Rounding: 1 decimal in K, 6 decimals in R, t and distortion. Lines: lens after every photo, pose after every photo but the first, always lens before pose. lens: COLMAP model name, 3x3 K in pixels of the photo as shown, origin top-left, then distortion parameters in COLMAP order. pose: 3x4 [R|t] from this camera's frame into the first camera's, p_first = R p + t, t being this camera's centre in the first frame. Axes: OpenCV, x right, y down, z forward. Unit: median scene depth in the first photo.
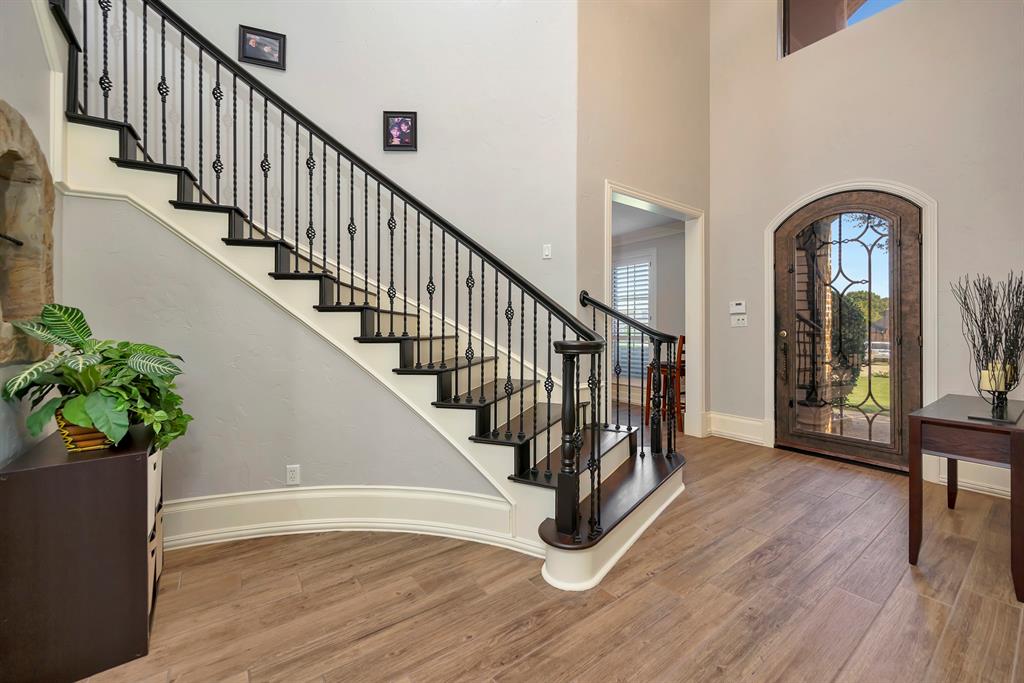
lens RADIAL K [[404.4, 0, 508.7], [0, 404.4, 333.5], [0, 0, 1]] dist [-0.000446, -0.000789]
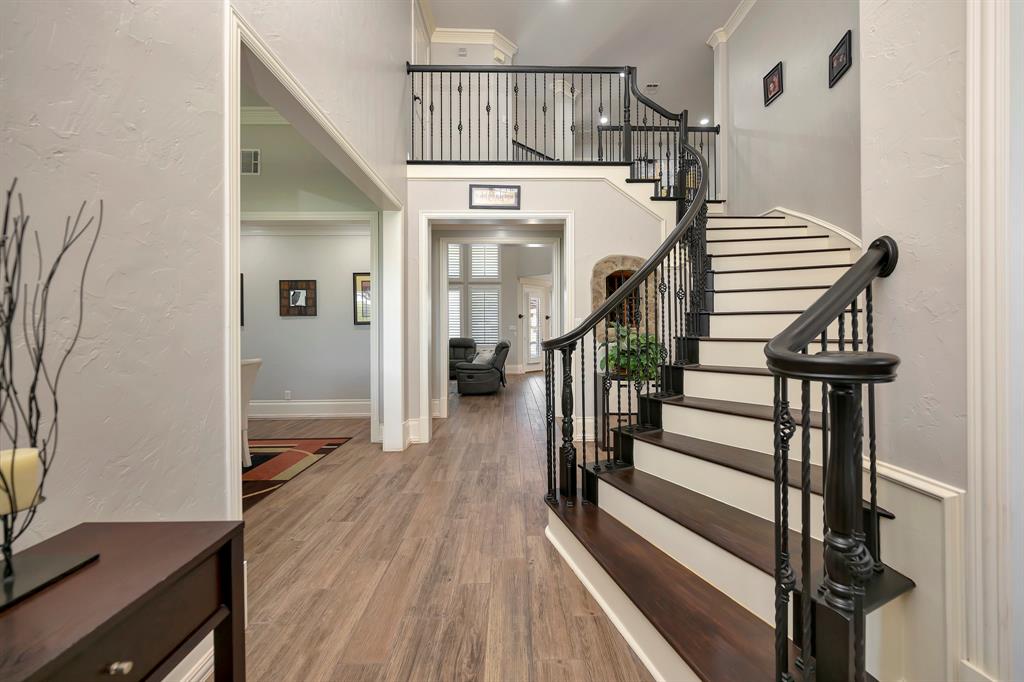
lens RADIAL K [[404.4, 0, 509.9], [0, 404.4, 336.1], [0, 0, 1]] dist [-0.000446, -0.000789]
pose [[-0.582222, 0.011688, -0.812946, 1.123782], [0.000924, 0.999906, 0.013714, -0.003902], [0.813029, 0.007233, -0.582178, 1.428649]]
